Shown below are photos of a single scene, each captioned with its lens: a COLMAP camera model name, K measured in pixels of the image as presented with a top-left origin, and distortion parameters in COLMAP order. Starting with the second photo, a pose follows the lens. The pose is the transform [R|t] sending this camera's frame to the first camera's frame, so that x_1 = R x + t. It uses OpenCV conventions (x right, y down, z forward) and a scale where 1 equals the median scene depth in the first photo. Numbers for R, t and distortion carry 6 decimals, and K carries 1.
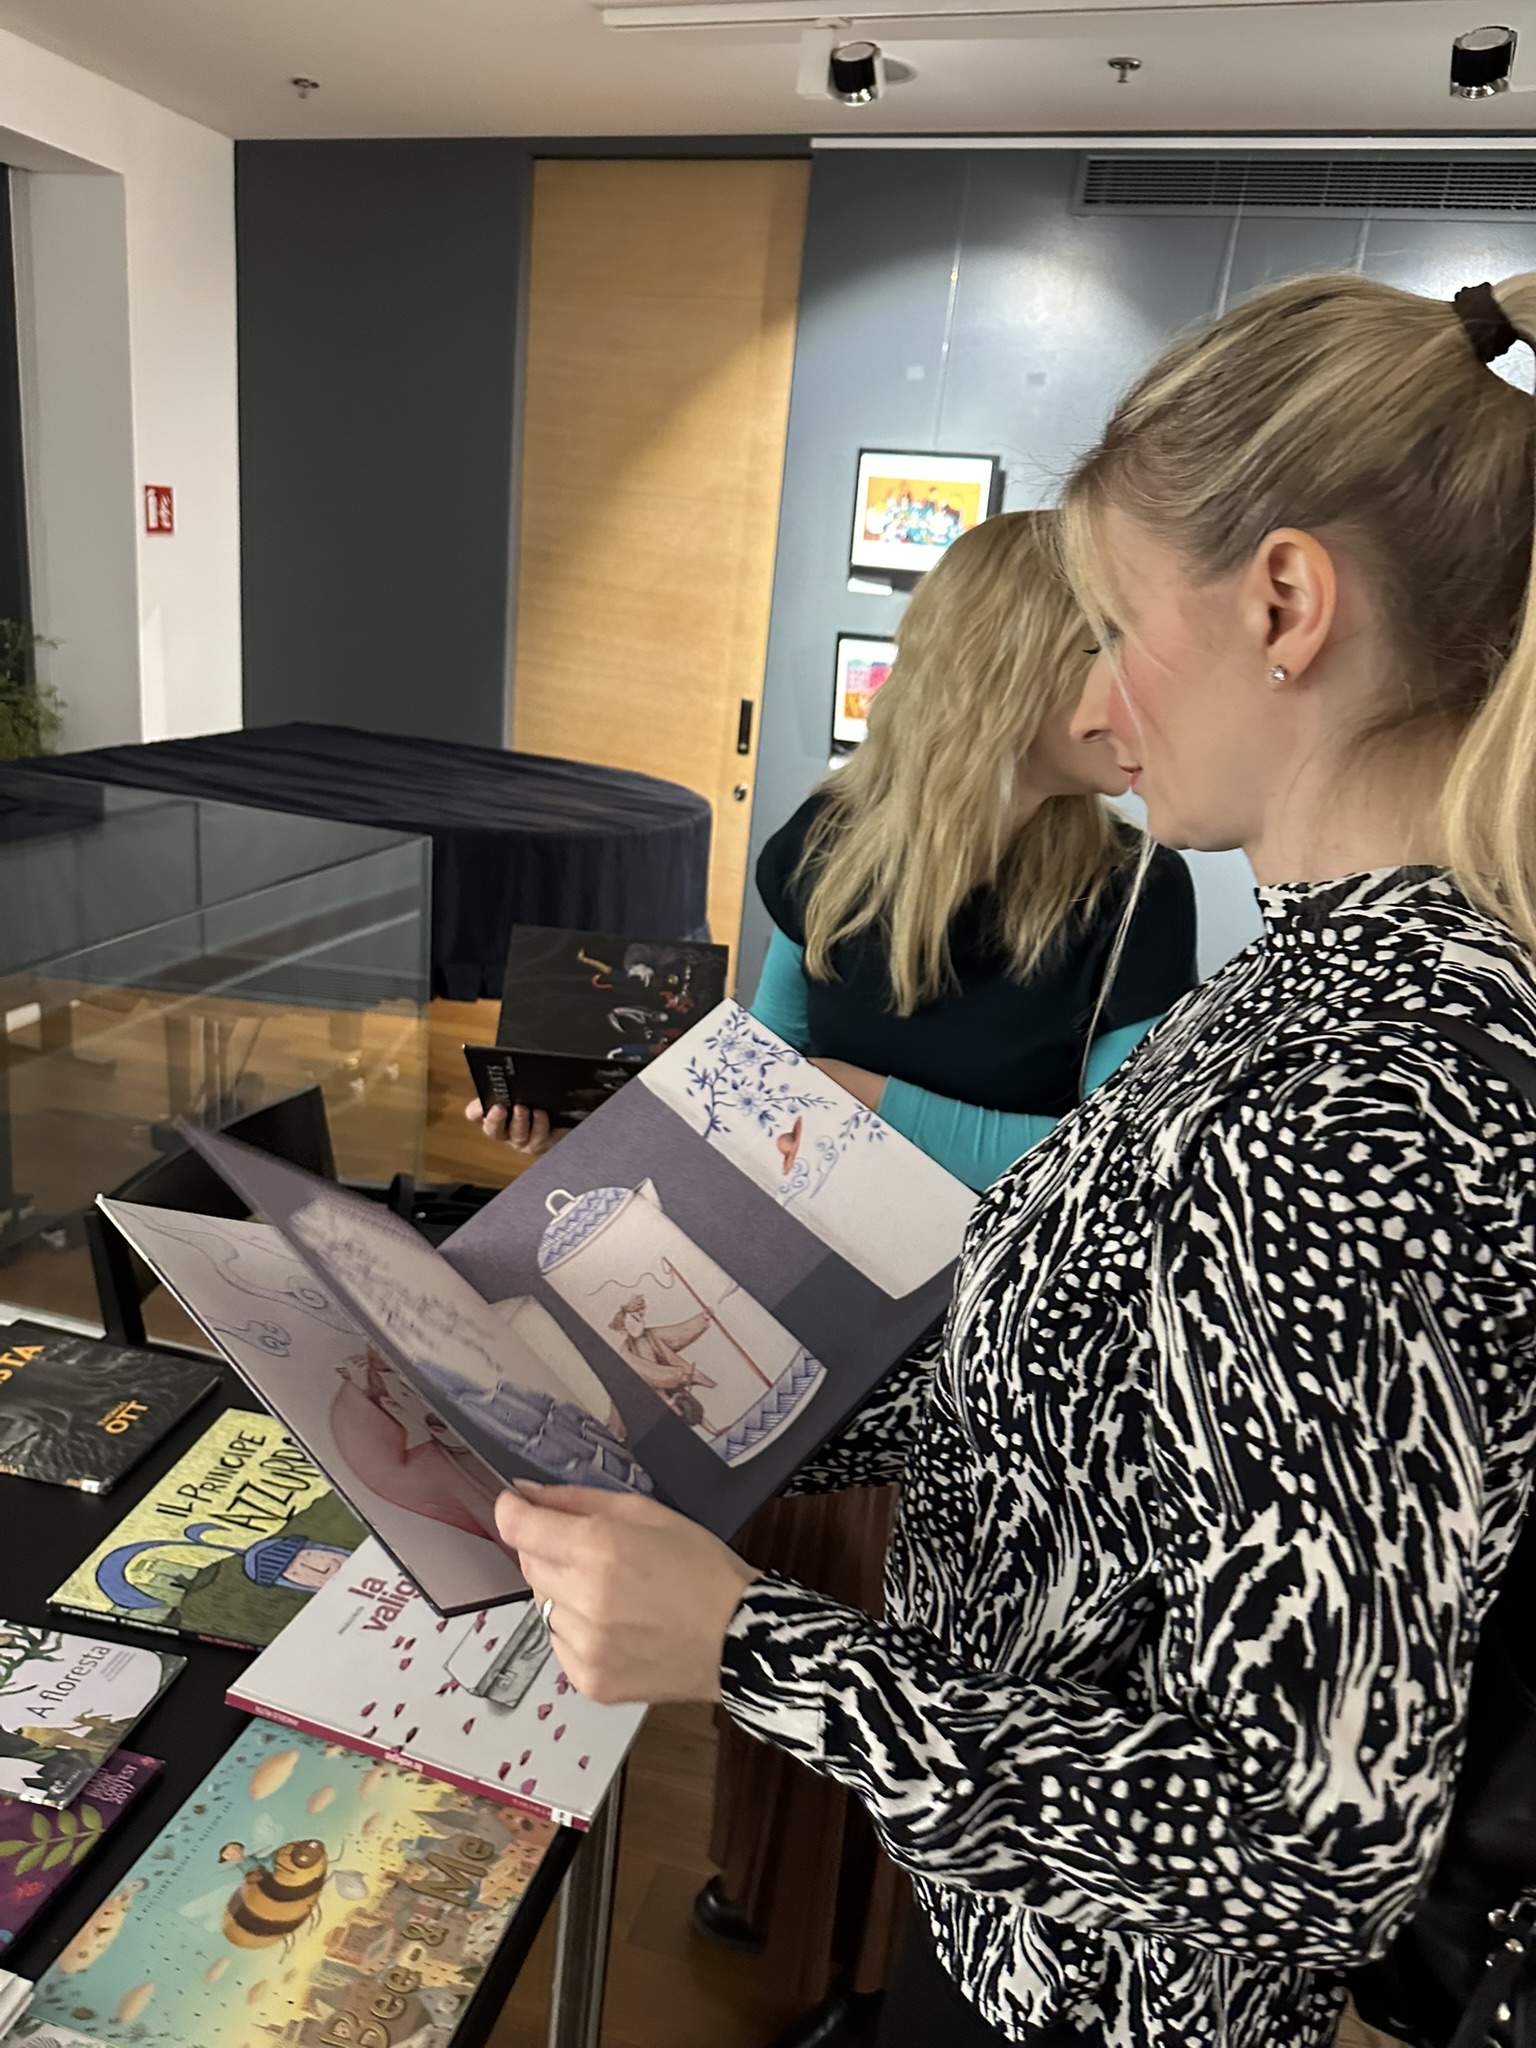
lens RADIAL K [[1428.1, 0, 769.1], [0, 1428.1, 1030.0], [0, 0, 1]] dist [-0.002982, -0.003992]
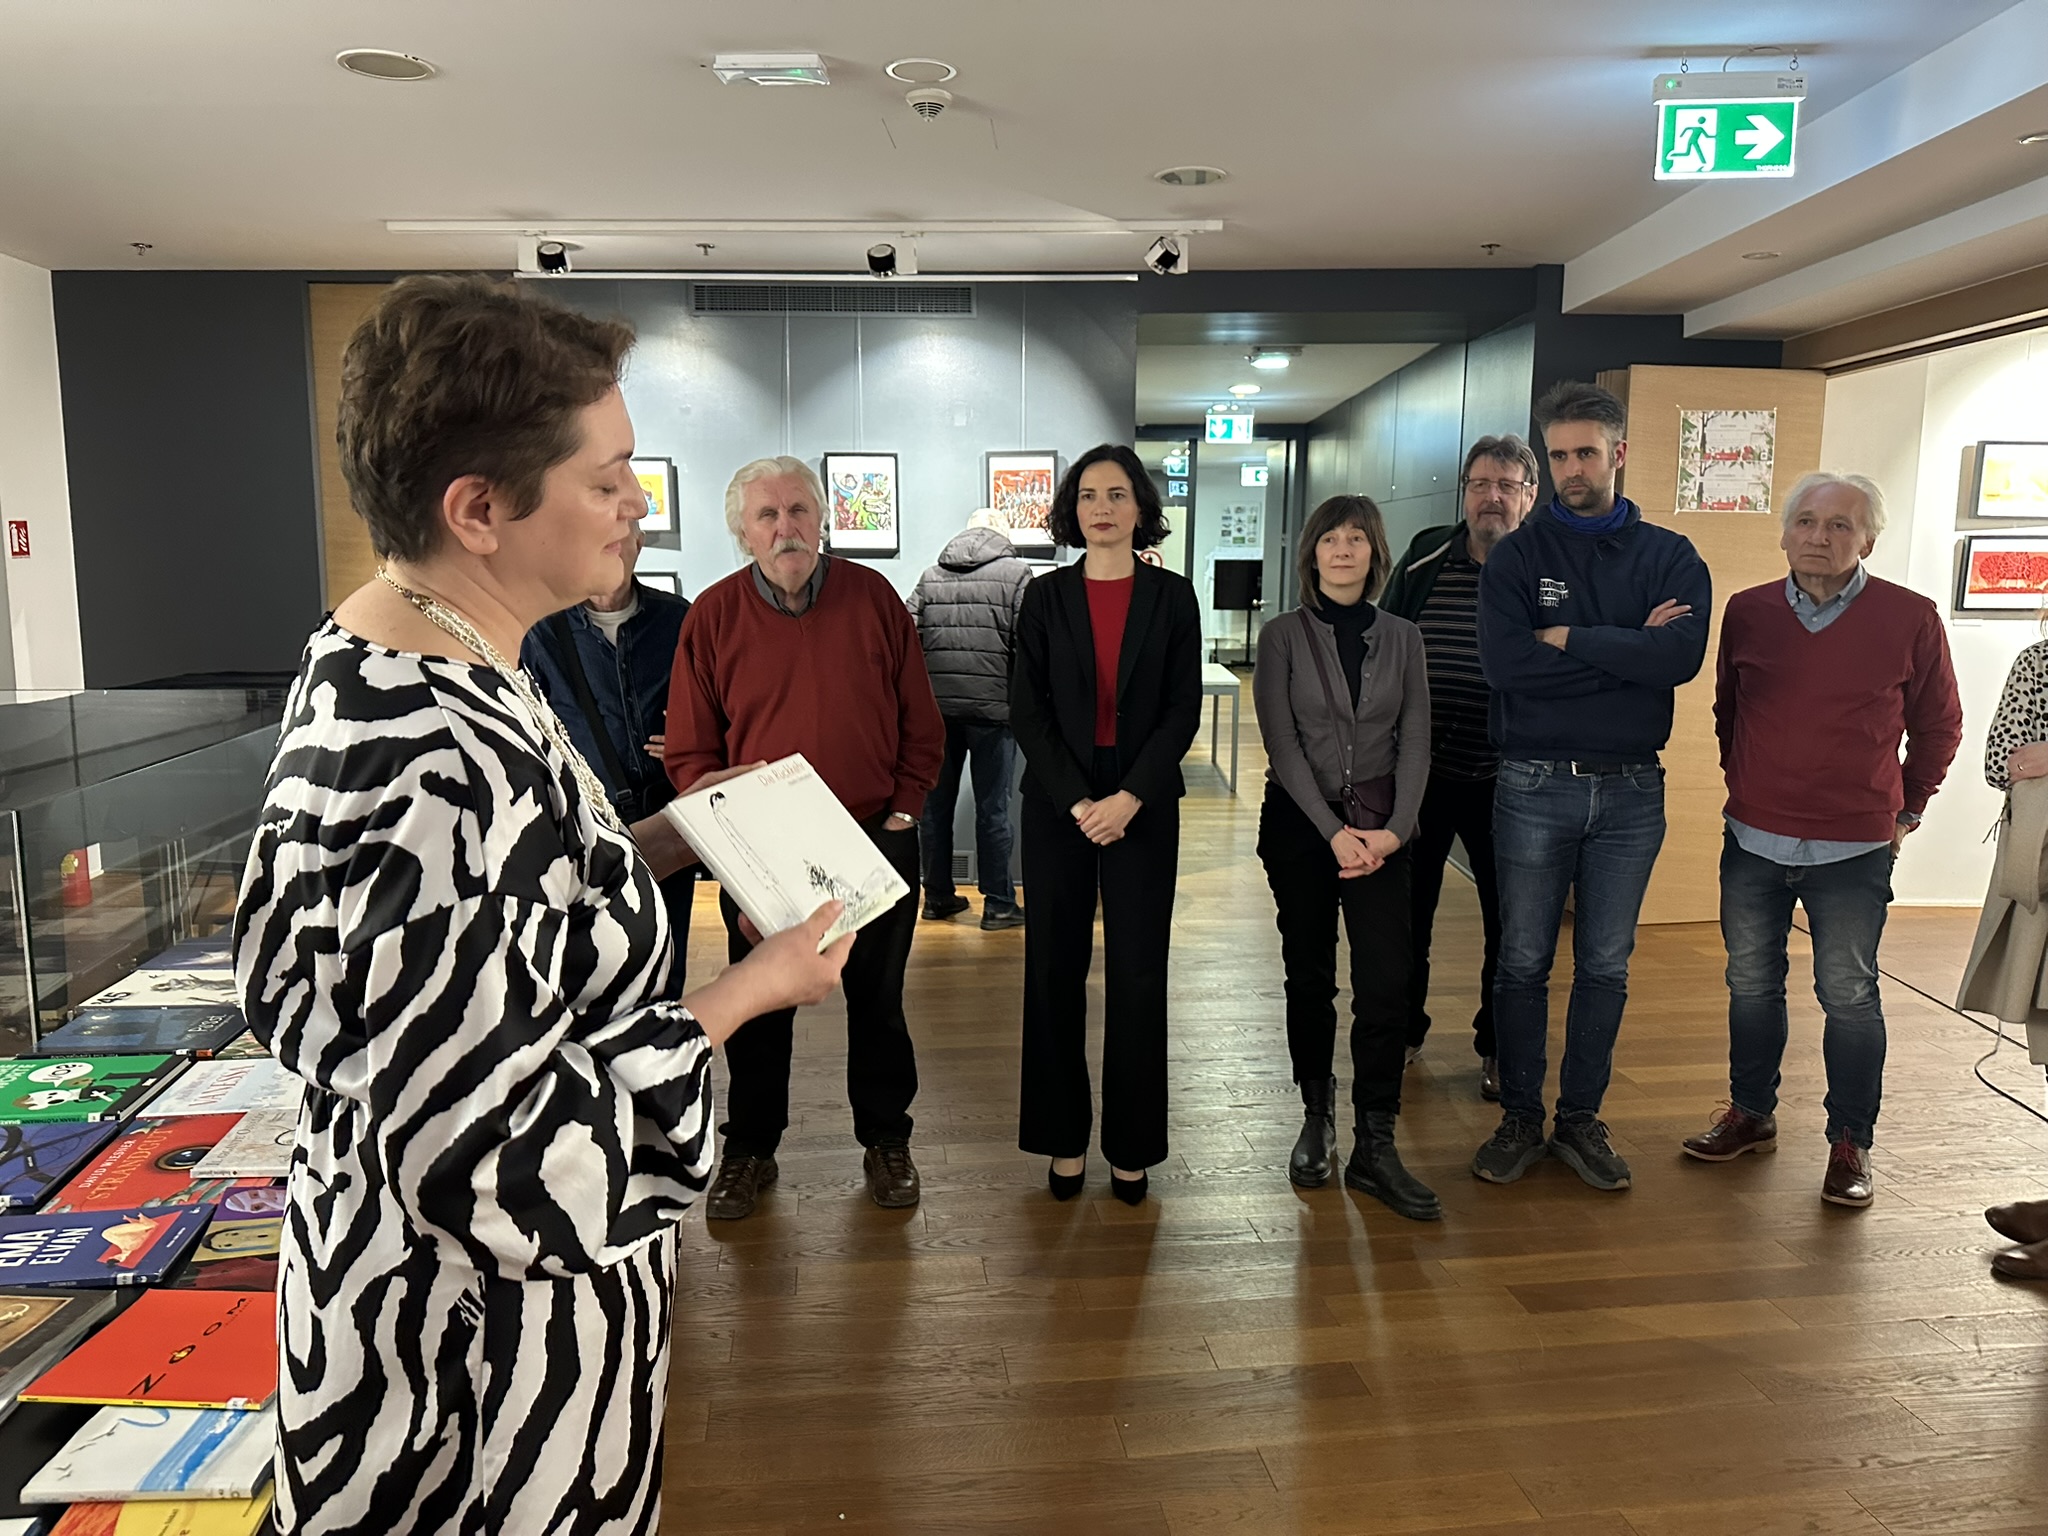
lens RADIAL K [[1428.1, 0, 1029.4], [0, 1428.1, 765.5], [0, 0, 1]] dist [-0.002982, -0.003992]
pose [[0.920572, -0.141771, 0.363935, -0.095352], [0.197769, 0.972710, -0.121337, 0.198199], [-0.336801, 0.183674, 0.923487, -0.528272]]
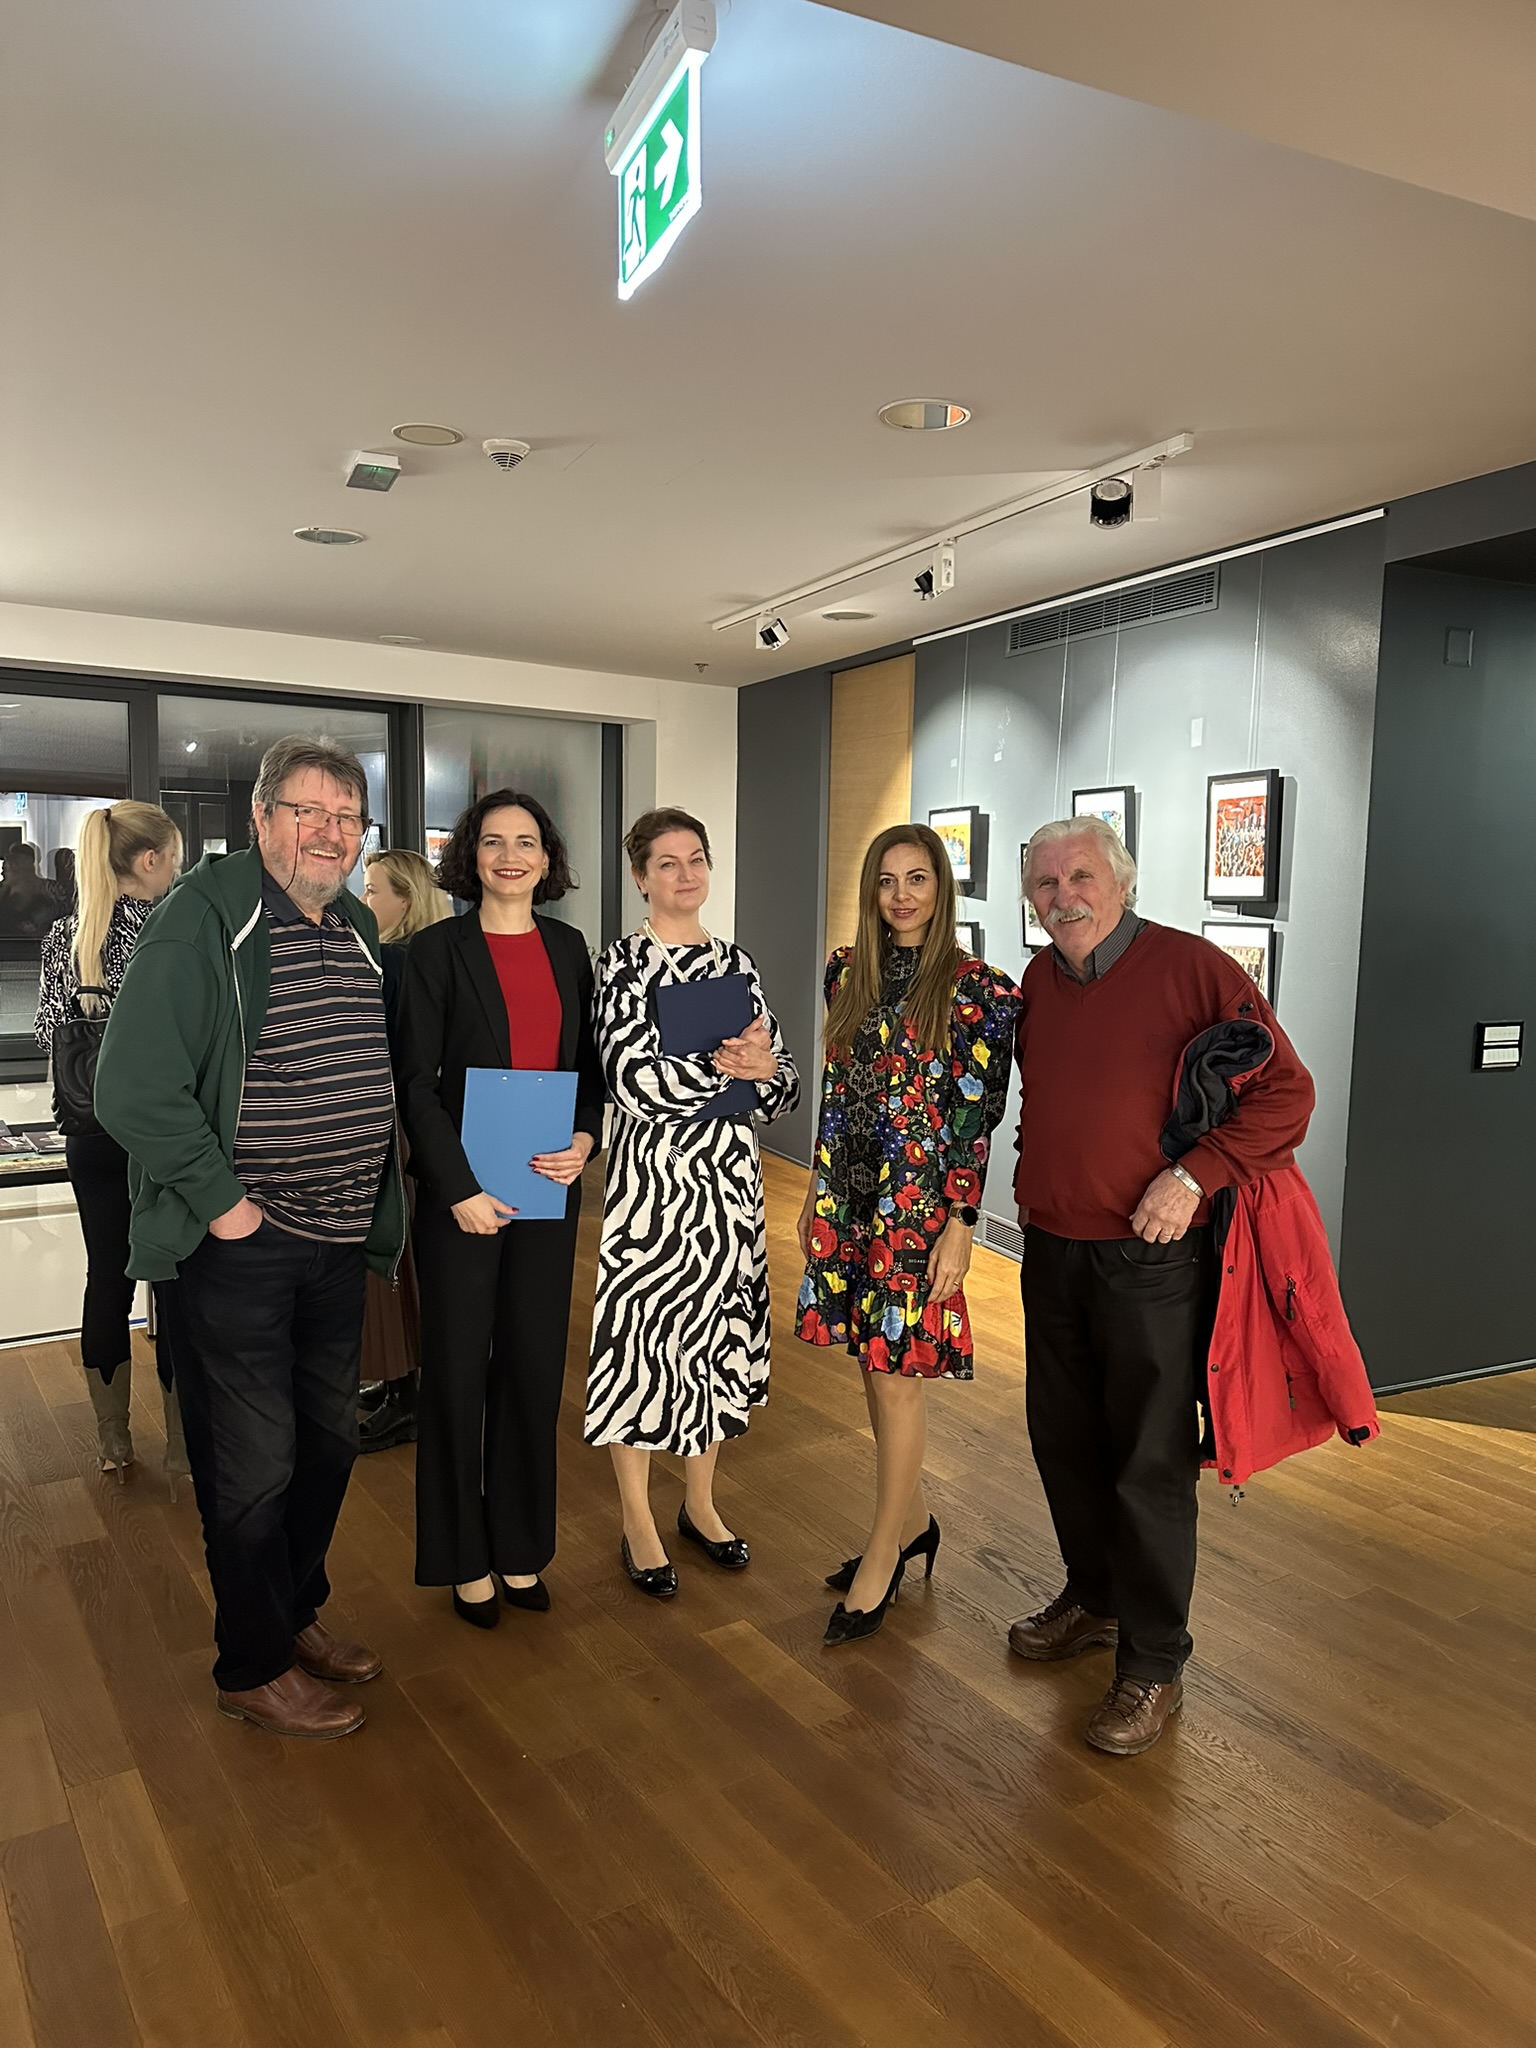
lens RADIAL K [[1428.1, 0, 770.7], [0, 1428.1, 1024.0], [0, 0, 1]] dist [-0.002982, -0.003992]
pose [[0.778841, -0.027455, -0.626620, 0.921917], [-0.138867, 0.966700, -0.214957, 0.182733], [0.611655, 0.254434, 0.749093, -0.226998]]
